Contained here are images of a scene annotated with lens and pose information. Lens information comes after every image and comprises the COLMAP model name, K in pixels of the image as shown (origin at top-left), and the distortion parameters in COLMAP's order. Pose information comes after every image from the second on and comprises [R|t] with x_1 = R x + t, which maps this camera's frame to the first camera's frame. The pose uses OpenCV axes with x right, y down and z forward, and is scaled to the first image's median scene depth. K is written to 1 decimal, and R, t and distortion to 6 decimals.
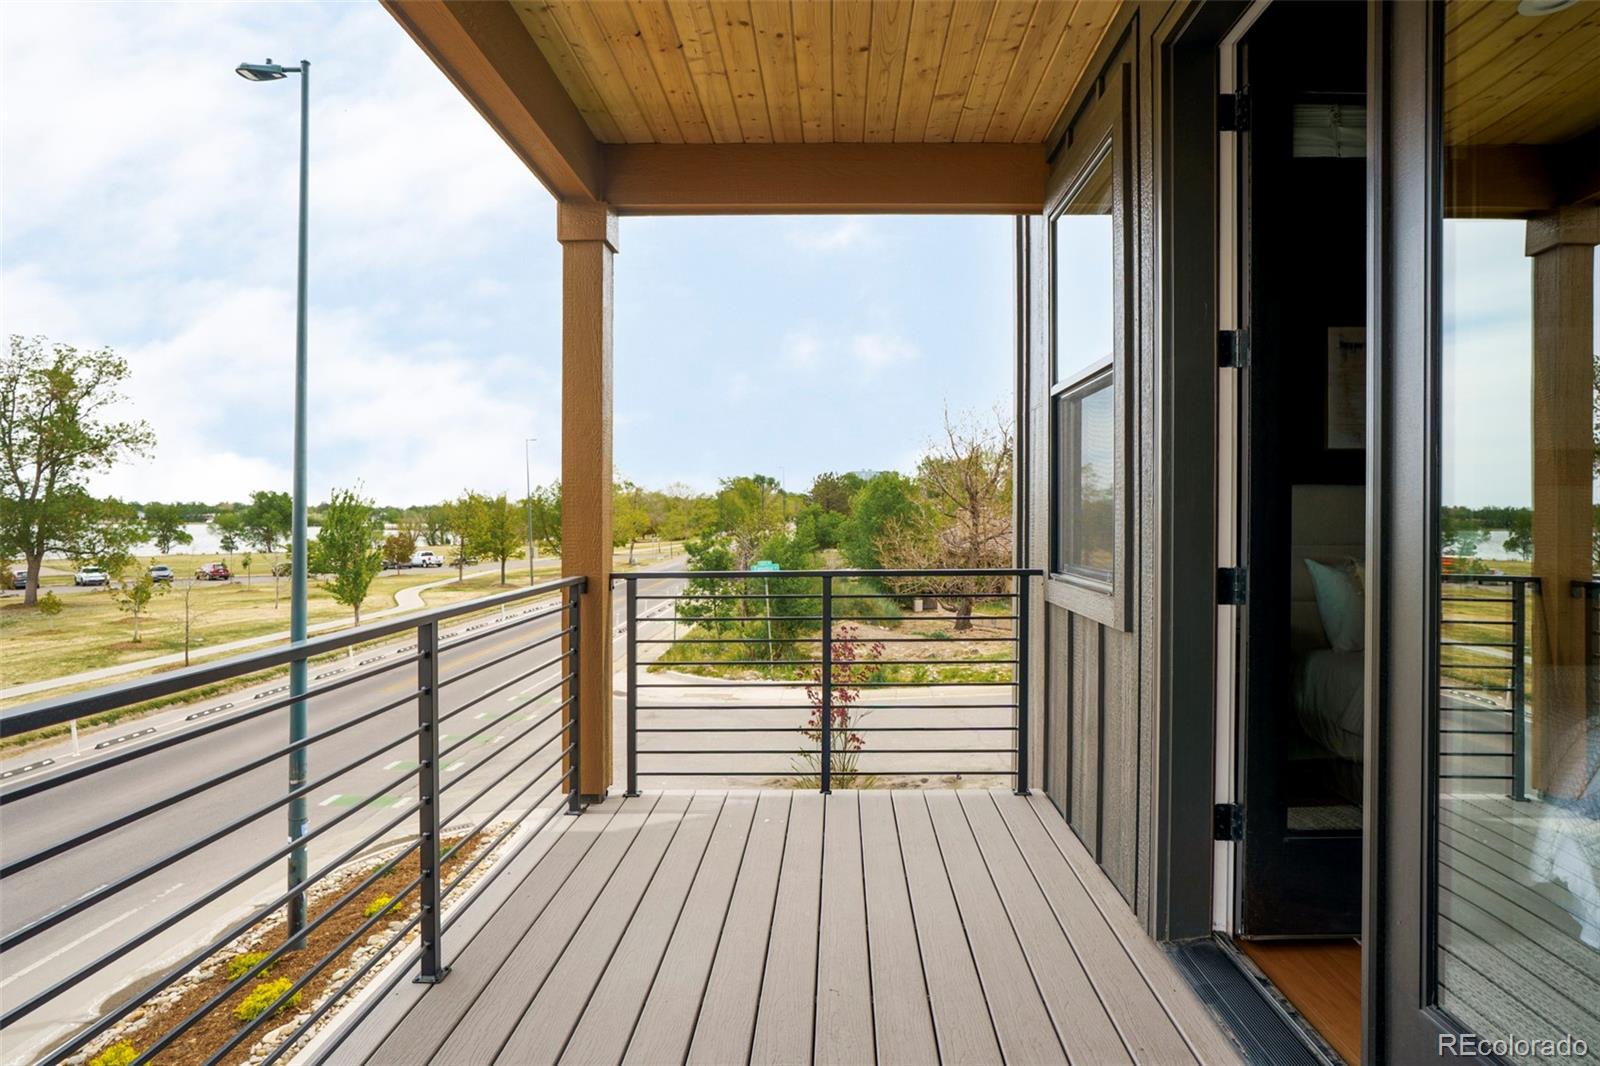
lens RADIAL K [[908.9, 0, 804.2], [0, 908.9, 535.4], [0, 0, 1]] dist [0.002680, 0.000635]
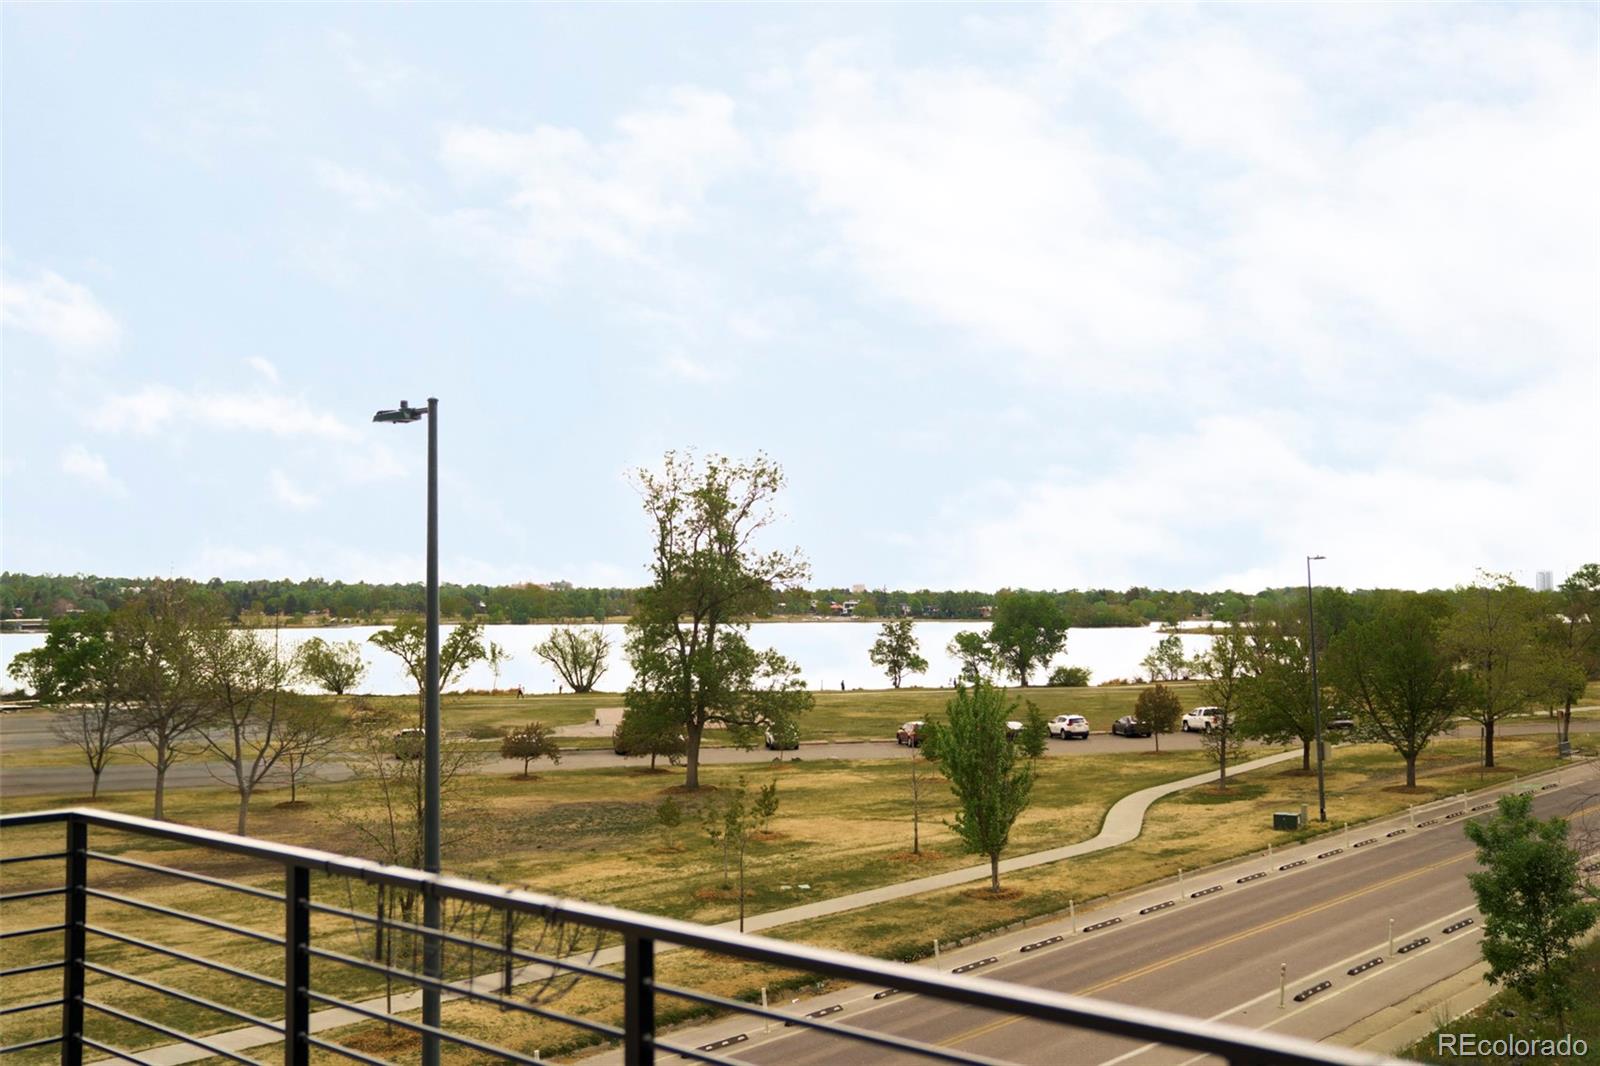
lens RADIAL K [[1586.5, 0, 801.1], [0, 1586.5, 536.9], [0, 0, 1]] dist [0.016247, 0.000000]
pose [[0.734686, -0.031393, -0.677681, 0.146338], [0.010455, 0.999334, -0.034958, -0.090095], [0.678327, 0.018598, 0.734525, 0.059491]]
